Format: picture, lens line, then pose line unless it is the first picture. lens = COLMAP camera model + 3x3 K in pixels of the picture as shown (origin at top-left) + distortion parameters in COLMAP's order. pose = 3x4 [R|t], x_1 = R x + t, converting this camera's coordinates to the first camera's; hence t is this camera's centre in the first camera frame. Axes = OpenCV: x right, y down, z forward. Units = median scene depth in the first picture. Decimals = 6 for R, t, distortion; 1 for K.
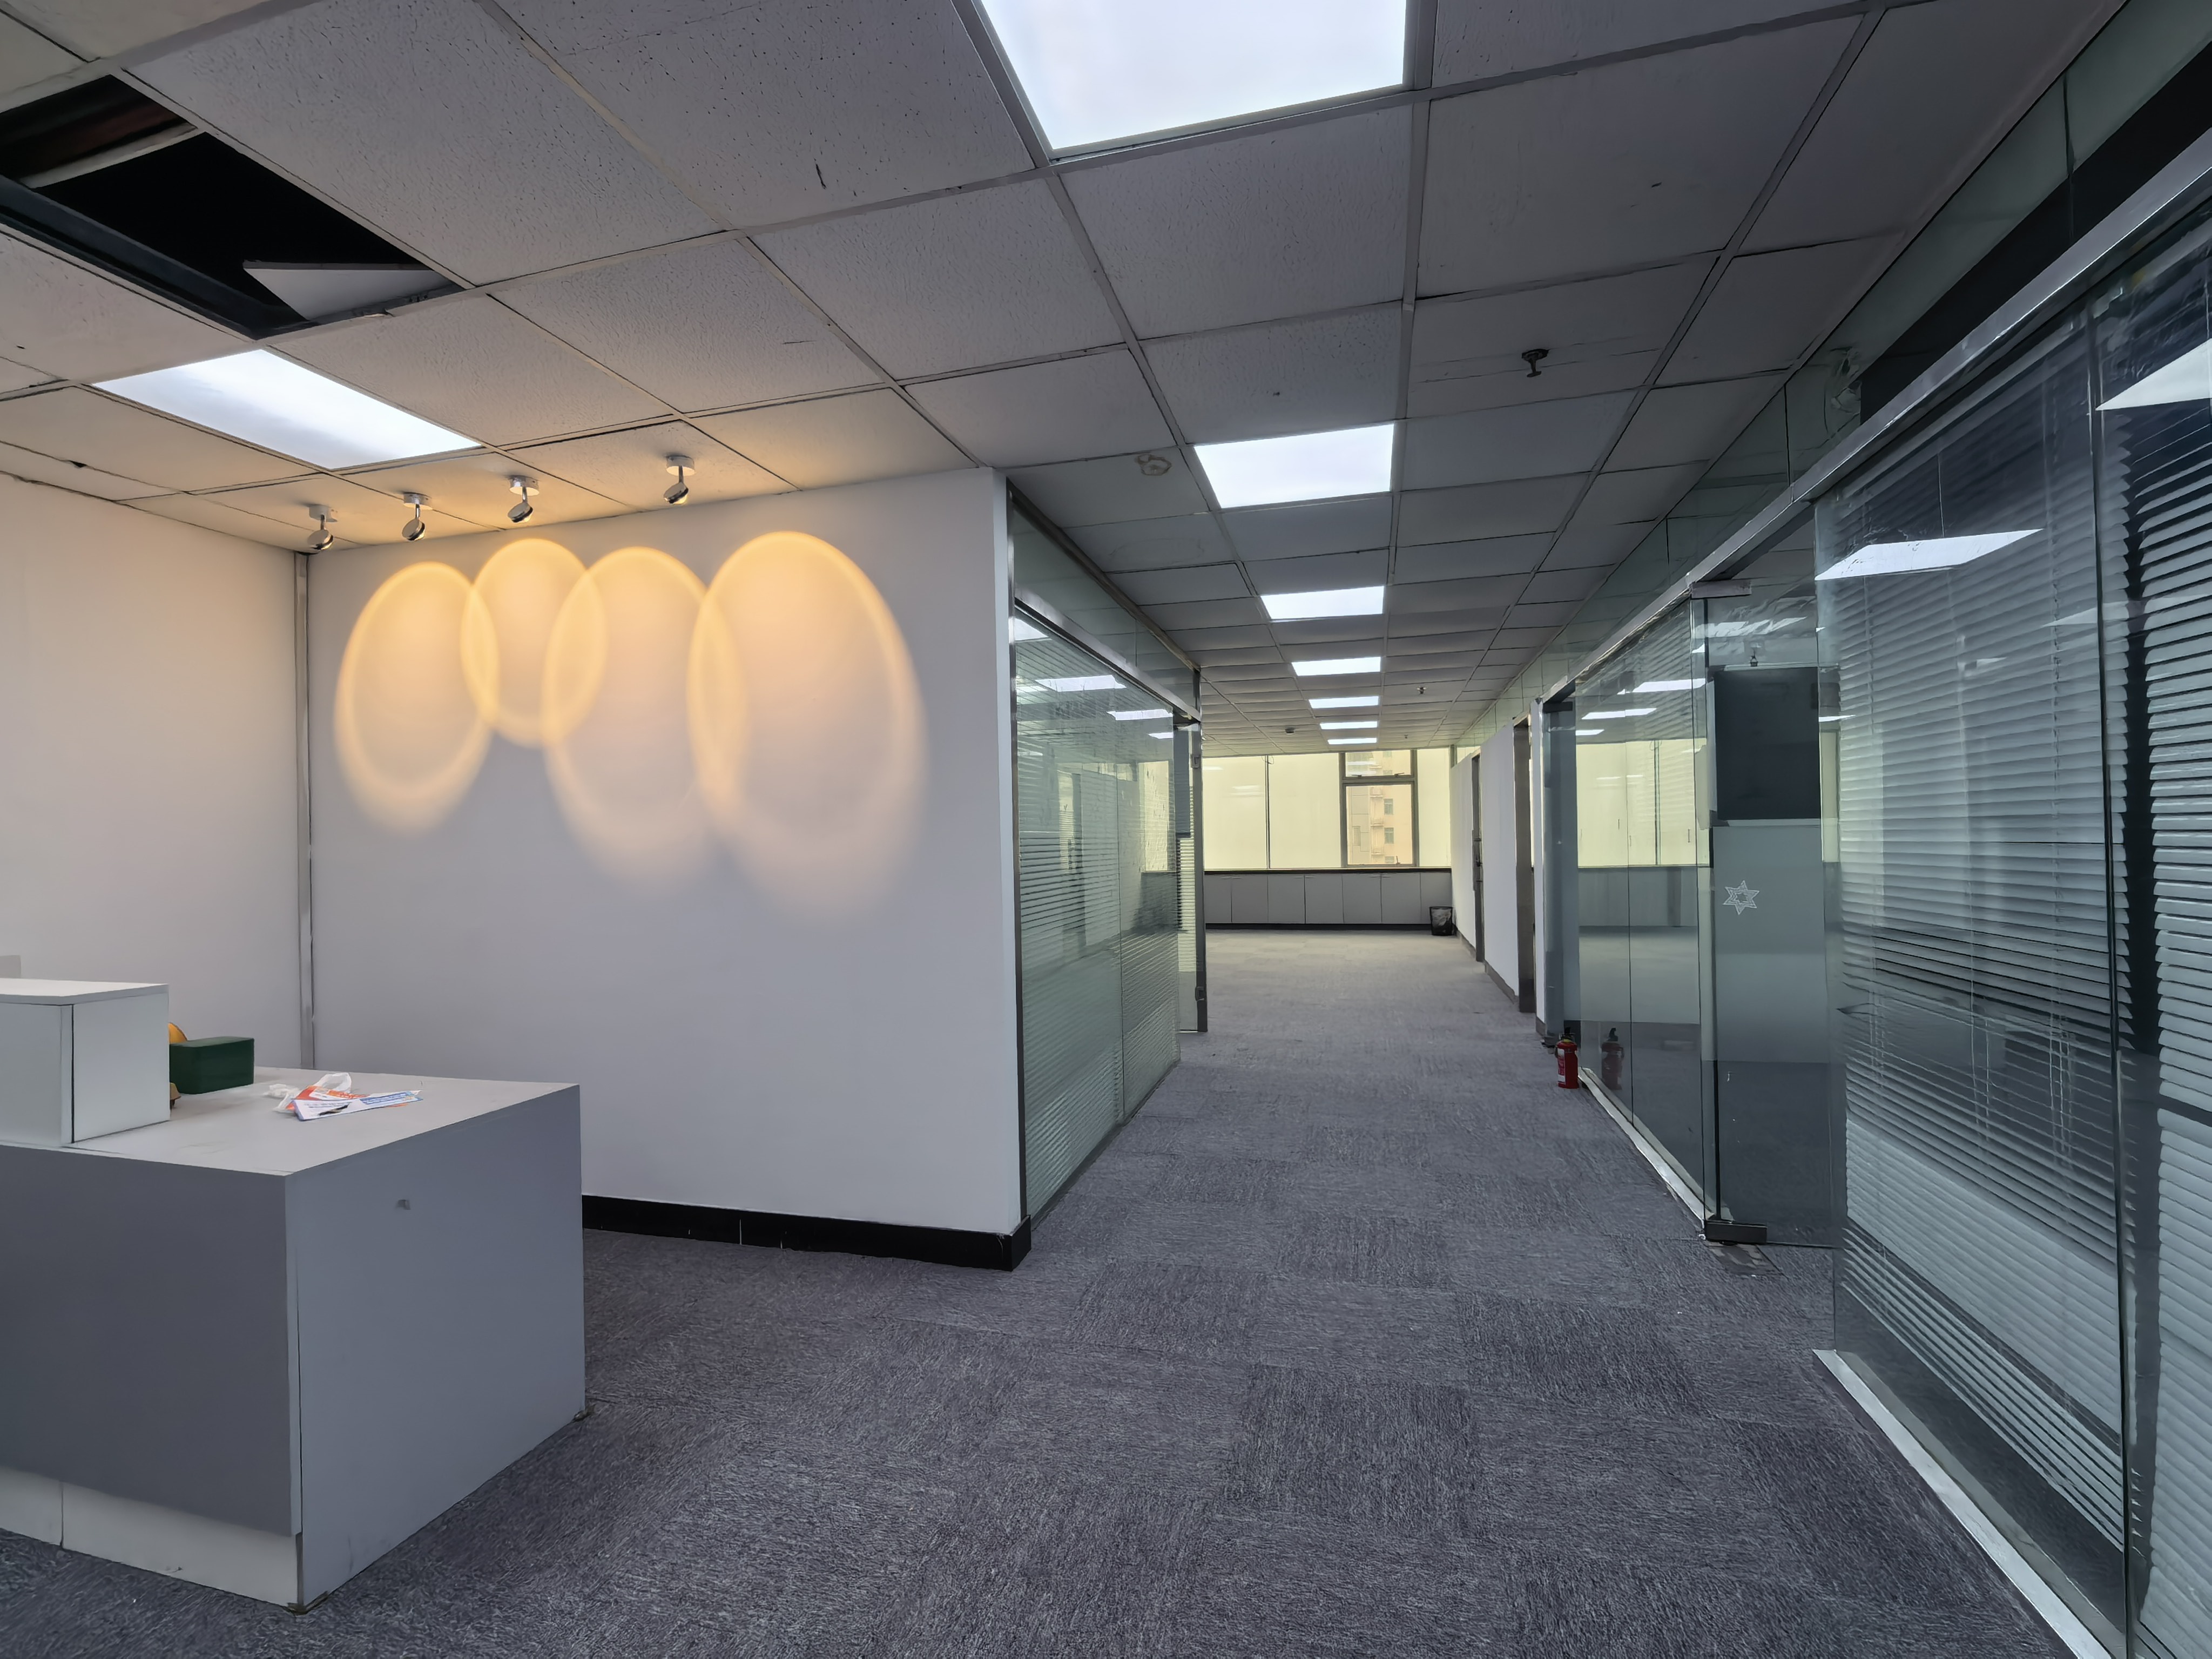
lens RADIAL K [[973.5, 0, 1101.3], [0, 973.5, 831.5], [0, 0, 1]] dist [-0.006627, -0.000758]
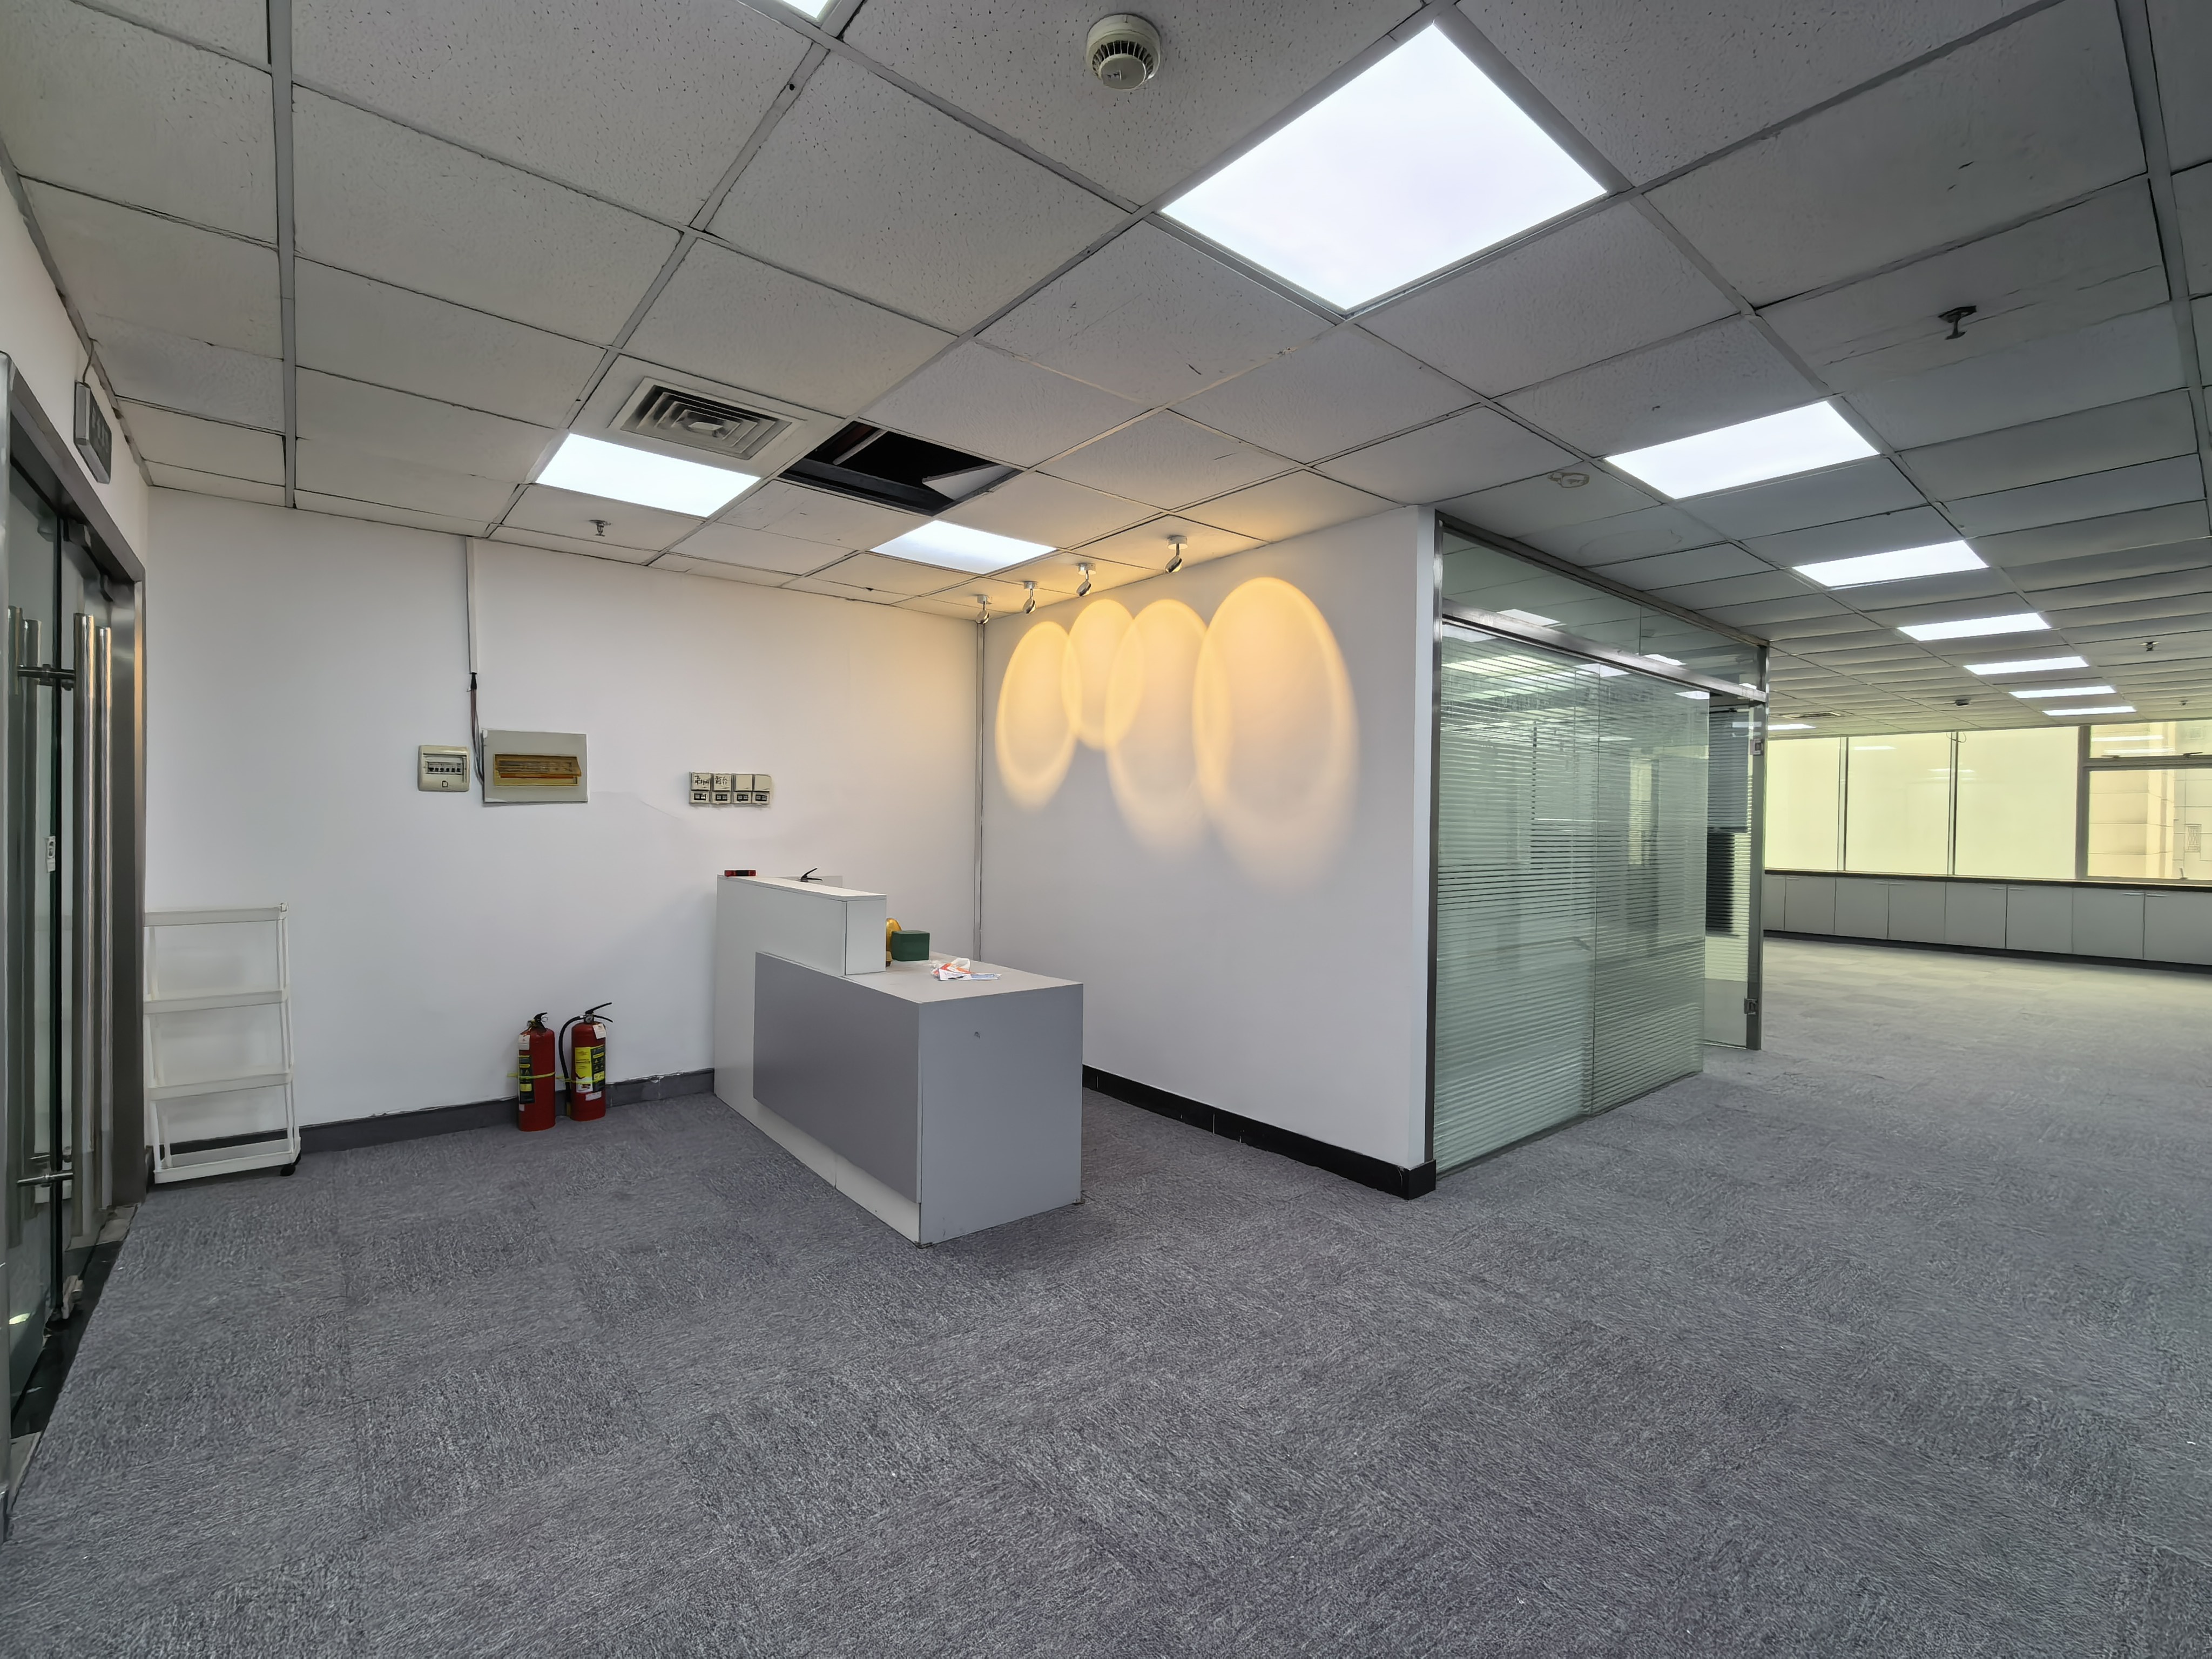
lens RADIAL K [[973.5, 0, 1107.4], [0, 973.5, 830.5], [0, 0, 1]] dist [-0.006627, -0.000758]
pose [[0.817168, 0.035633, -0.575297, 0.270711], [-0.023989, 0.999325, 0.027823, -0.013869], [0.575900, -0.008936, 0.817472, -0.156618]]
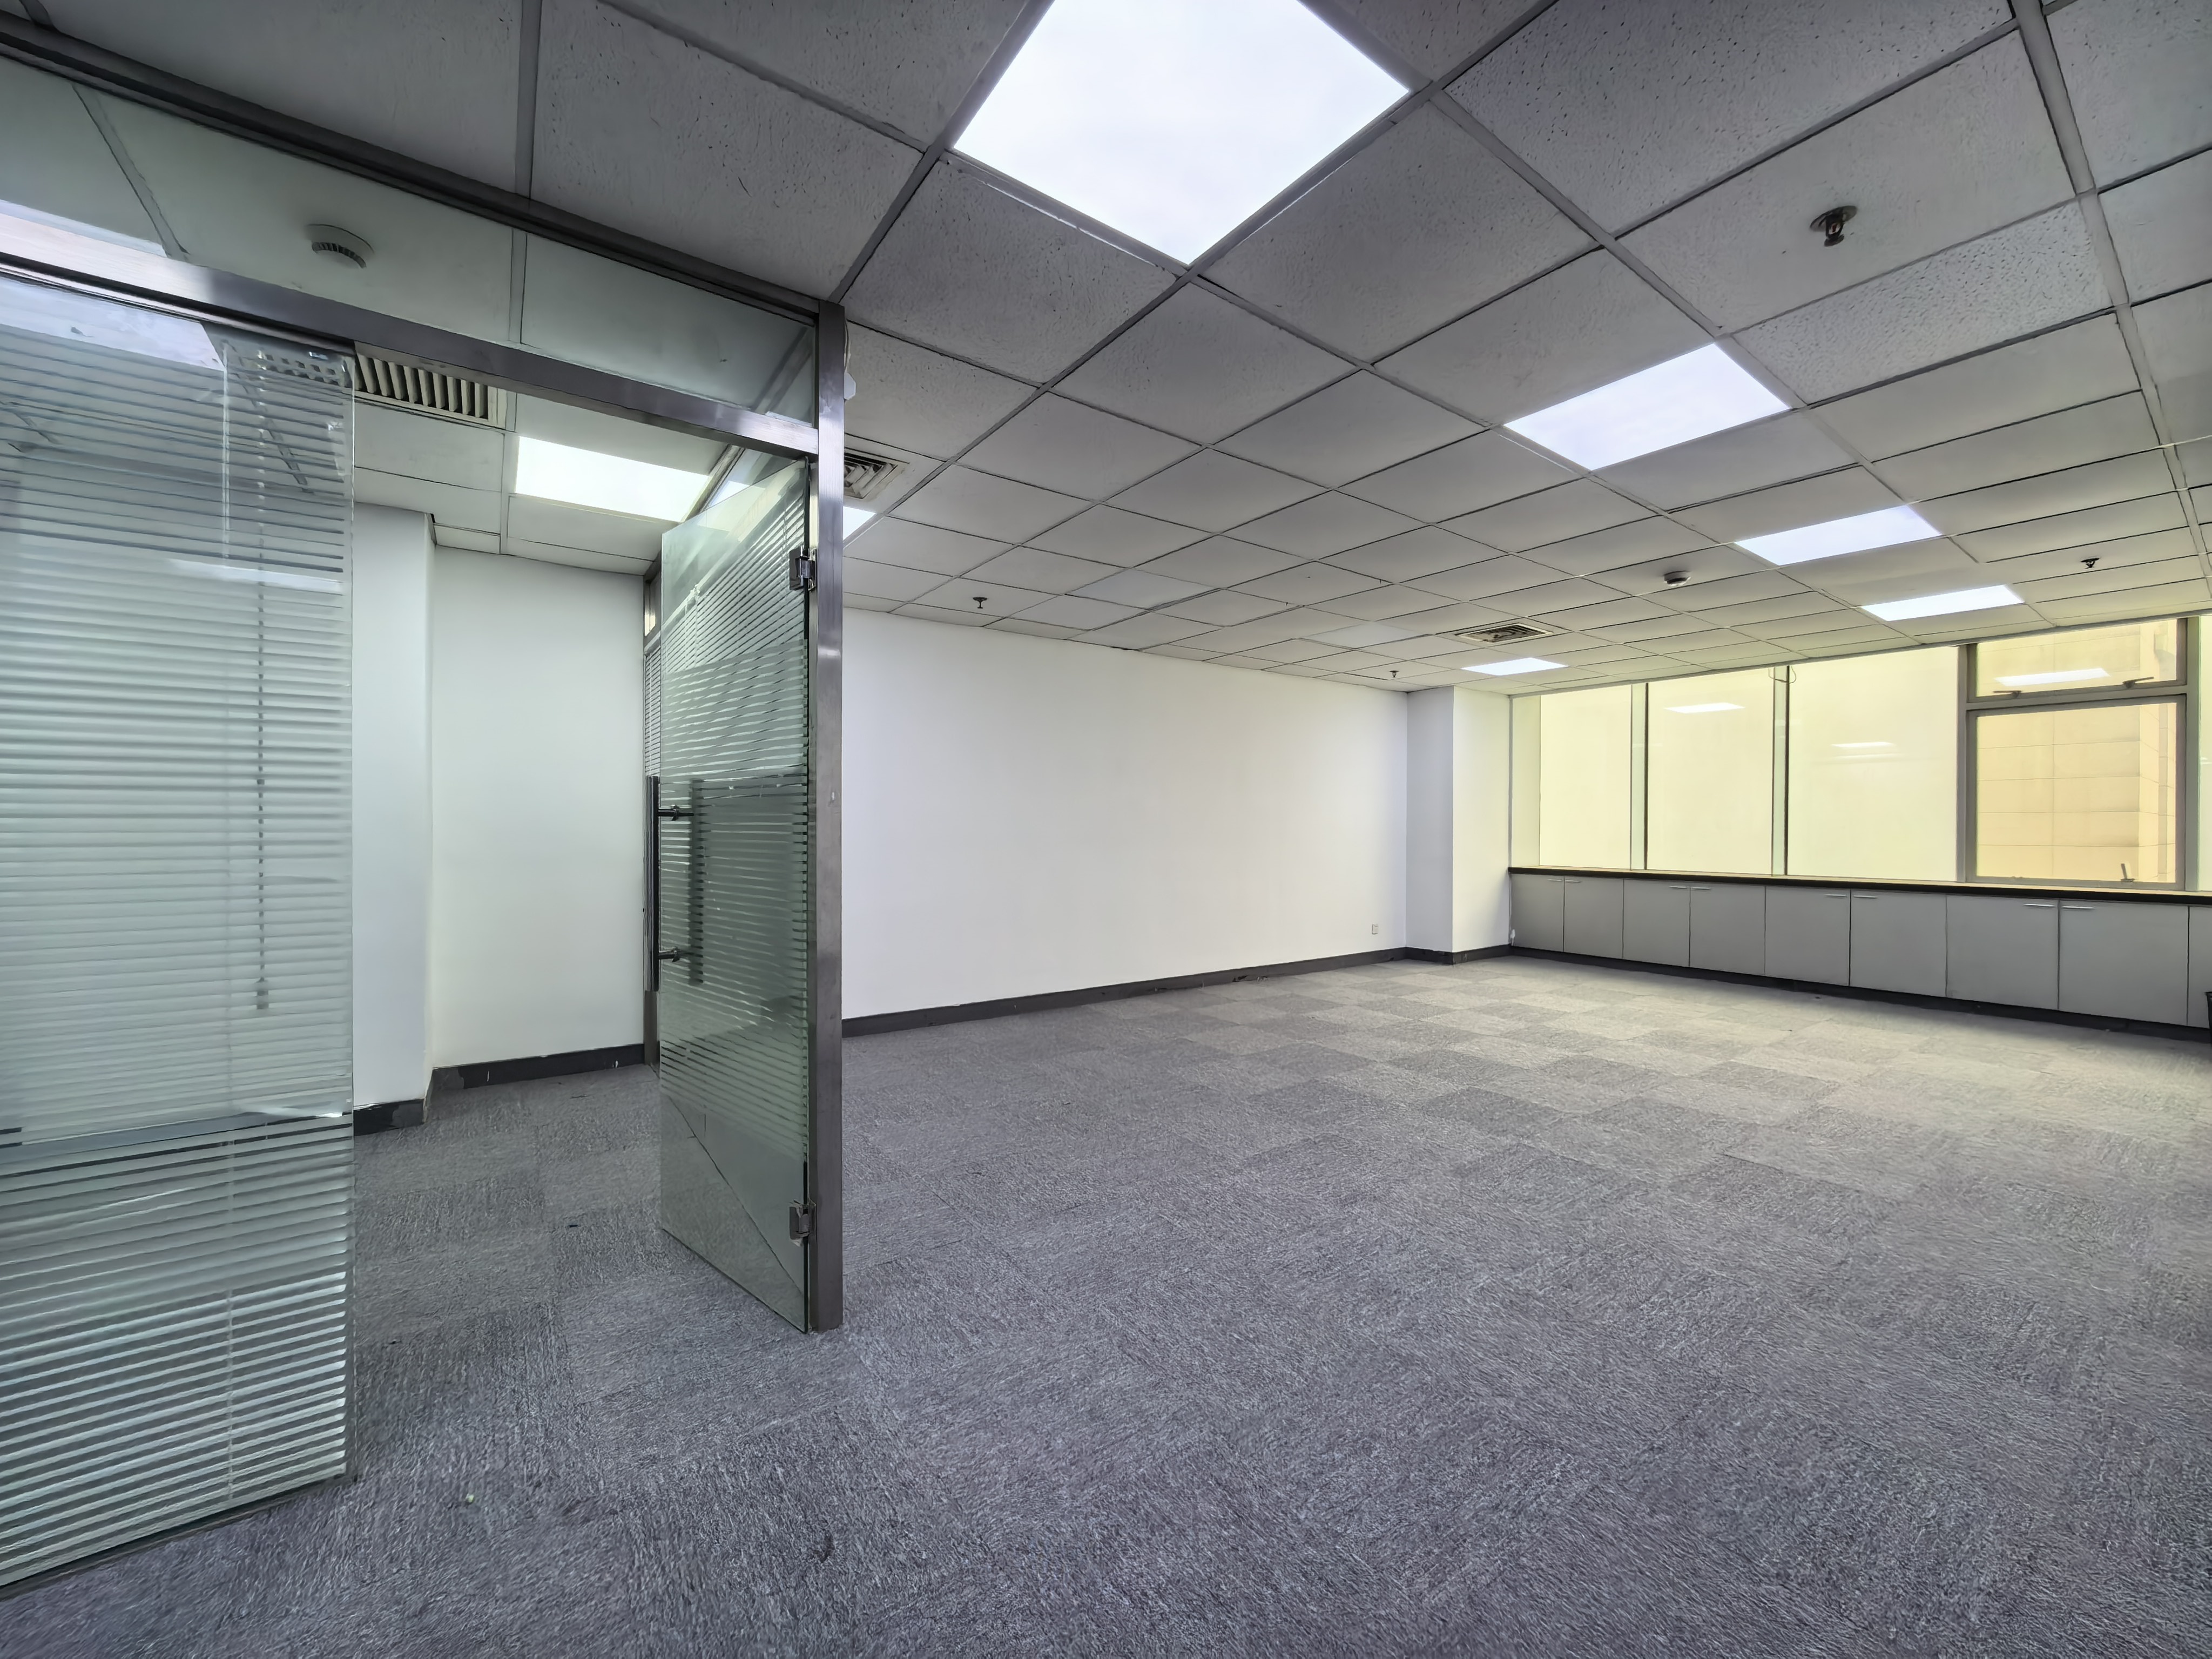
lens RADIAL K [[861.8, 0, 1103.7], [0, 861.8, 835.1], [0, 0, 1]] dist [-0.019222, 0.001083]
pose [[0.772137, 0.034191, -0.634536, 0.779200], [-0.019650, 0.999359, 0.029938, 0.038149], [0.635153, -0.010648, 0.772313, 1.679093]]
